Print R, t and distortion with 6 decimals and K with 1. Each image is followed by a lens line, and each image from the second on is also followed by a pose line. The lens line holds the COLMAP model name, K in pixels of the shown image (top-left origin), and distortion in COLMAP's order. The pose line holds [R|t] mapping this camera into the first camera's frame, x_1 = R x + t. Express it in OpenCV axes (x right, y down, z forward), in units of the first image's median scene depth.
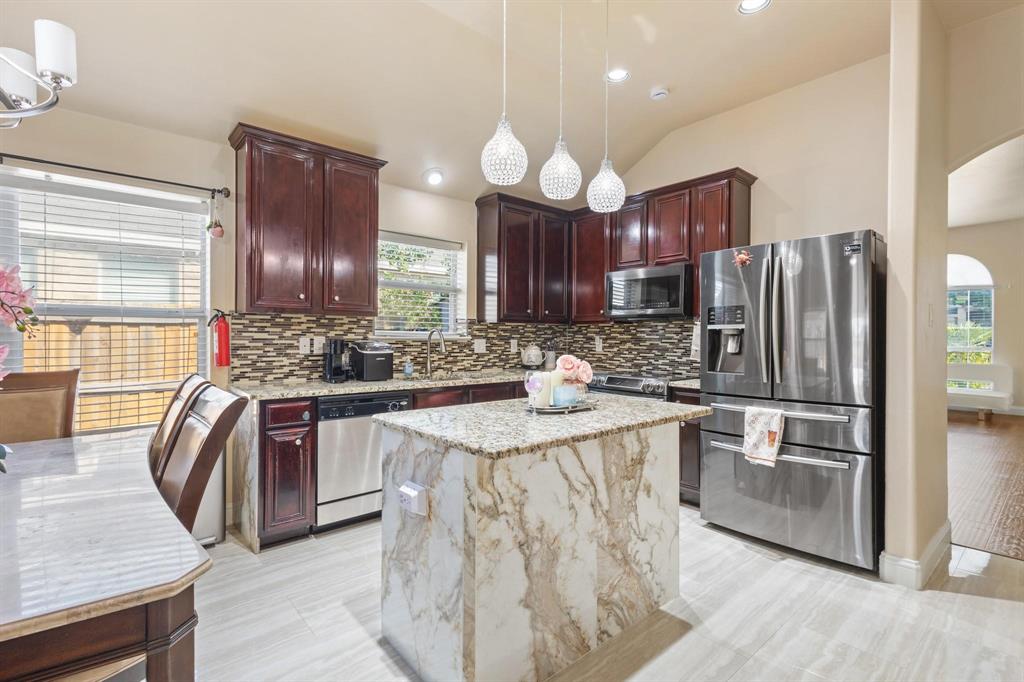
lens RADIAL K [[482.8, 0, 512.0], [0, 482.8, 341.0], [0, 0, 1]] dist [-0.000780, 0.000136]
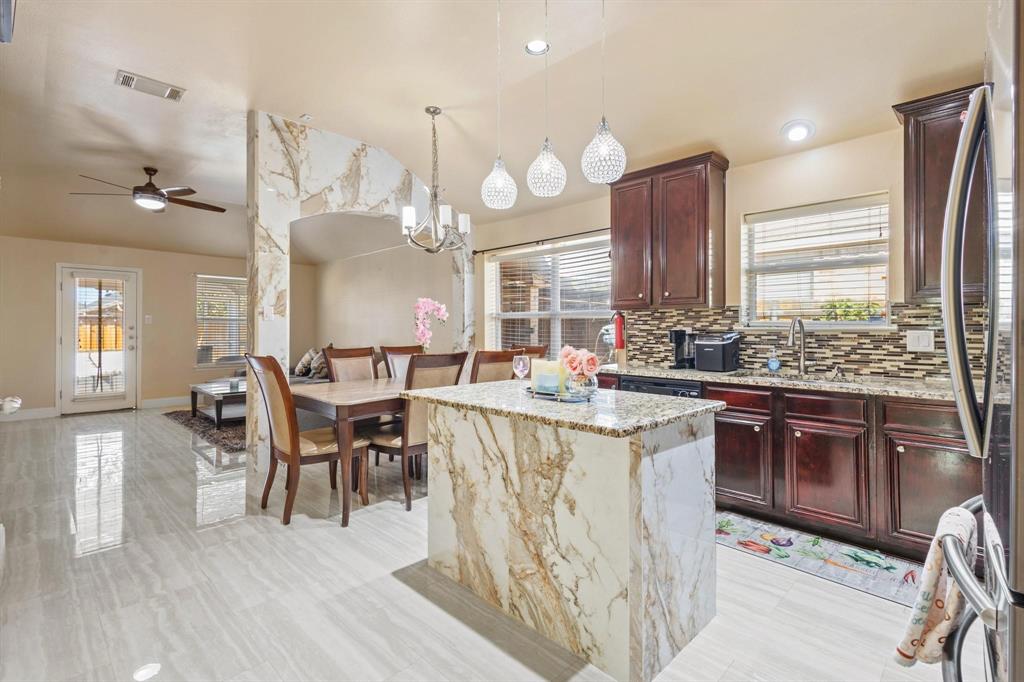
lens RADIAL K [[483.9, 0, 511.1], [0, 483.9, 331.6], [0, 0, 1]] dist [0.033505, -0.000306]
pose [[0.062970, 0.004752, -0.998004, 0.870600], [-0.004112, 0.999981, 0.004502, -0.003987], [0.998007, 0.003820, 0.062988, 0.637690]]
